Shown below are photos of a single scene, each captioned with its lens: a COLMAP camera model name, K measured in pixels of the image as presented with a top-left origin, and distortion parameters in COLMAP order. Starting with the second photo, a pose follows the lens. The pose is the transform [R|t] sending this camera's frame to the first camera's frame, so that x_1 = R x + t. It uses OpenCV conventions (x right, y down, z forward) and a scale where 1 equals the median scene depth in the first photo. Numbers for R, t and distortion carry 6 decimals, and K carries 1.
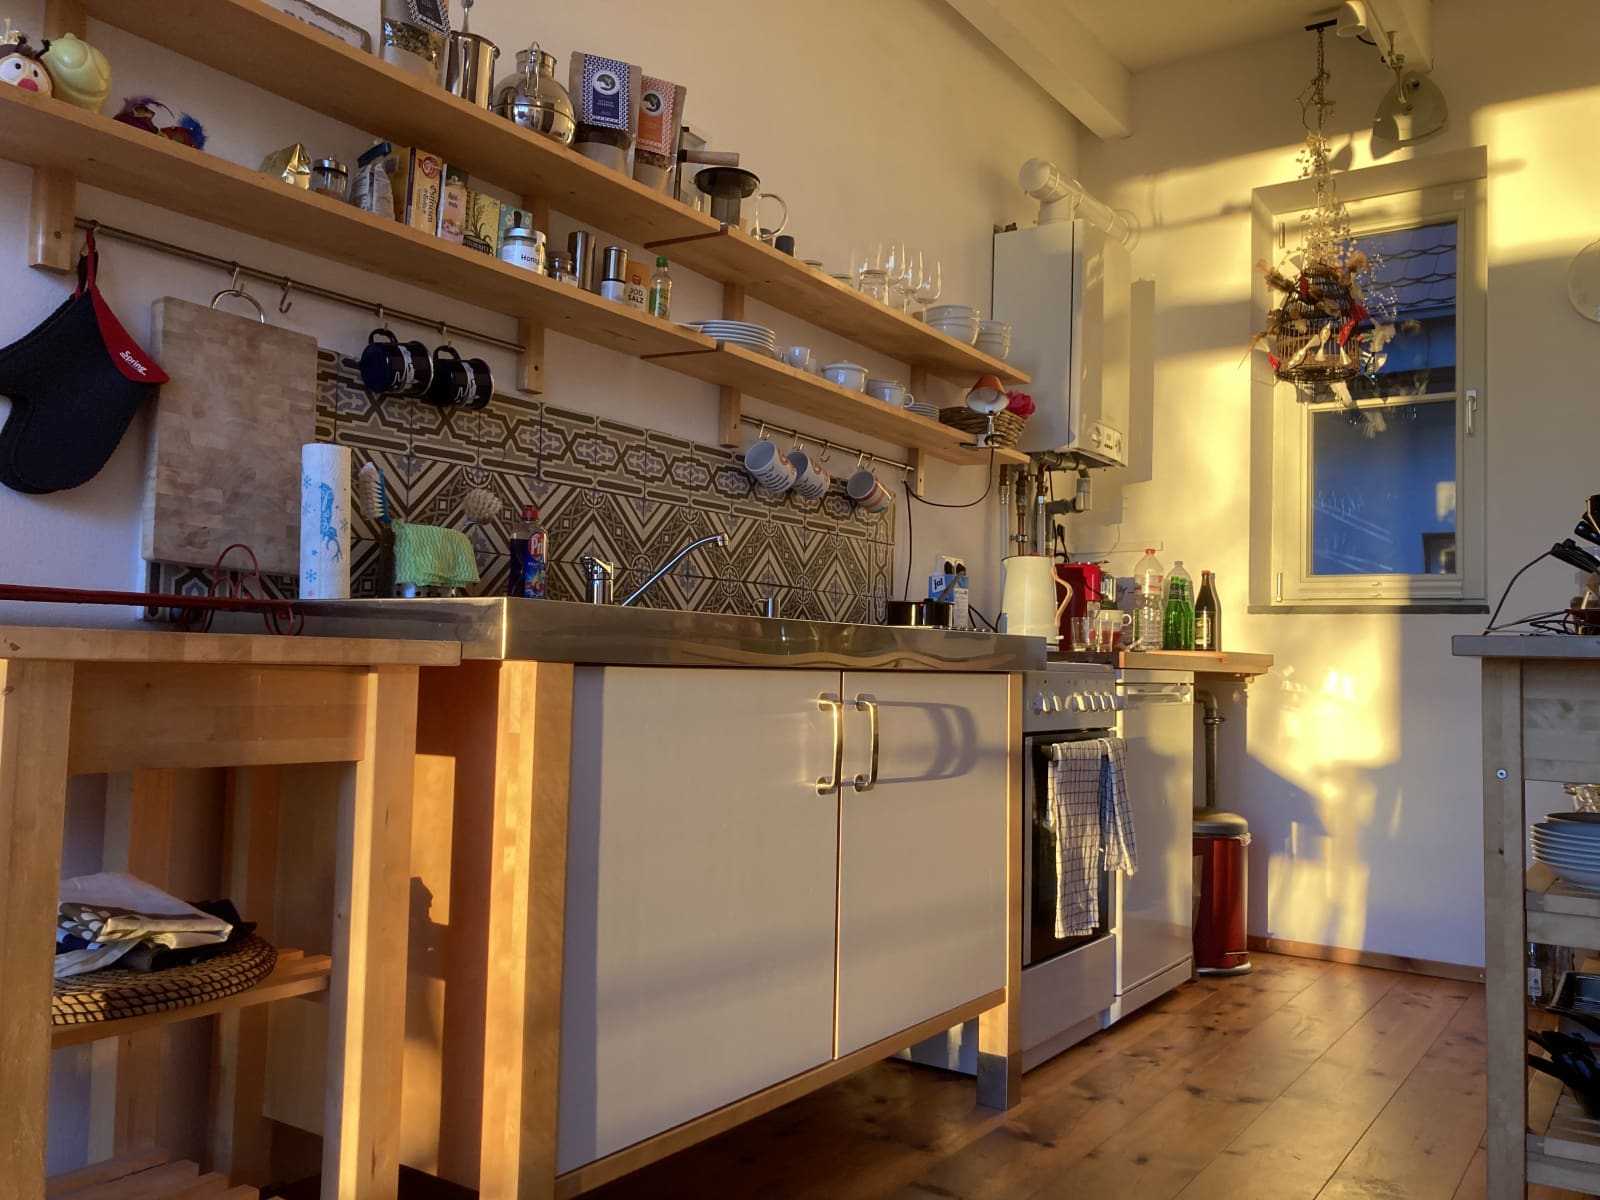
lens RADIAL K [[1308.1, 0, 801.4], [0, 1308.1, 600.4], [0, 0, 1]] dist [0.000896, -0.024856]
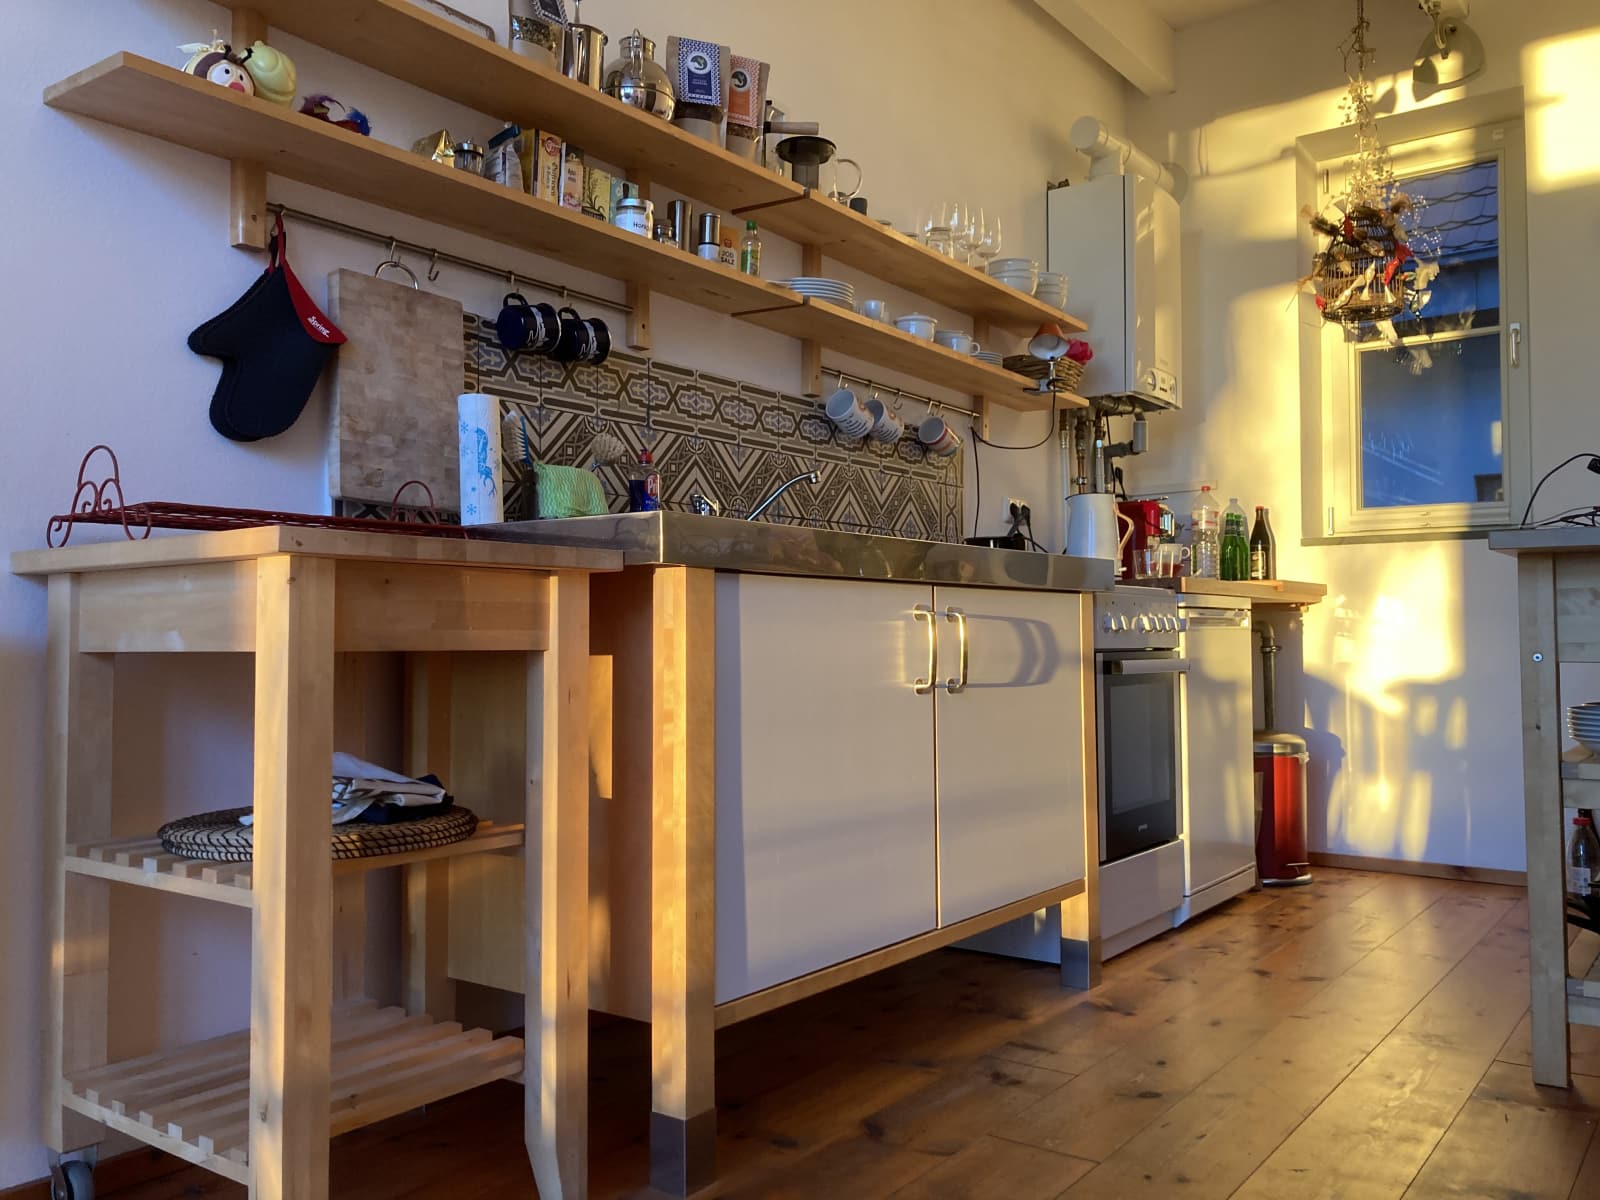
lens RADIAL K [[1308.1, 0, 797.4], [0, 1308.1, 598.8], [0, 0, 1]] dist [0.000896, -0.024856]
pose [[0.998813, -0.029051, -0.039099, -0.034057], [0.029806, 0.999377, 0.018877, 0.033358], [0.038526, -0.020020, 0.999057, -0.096675]]
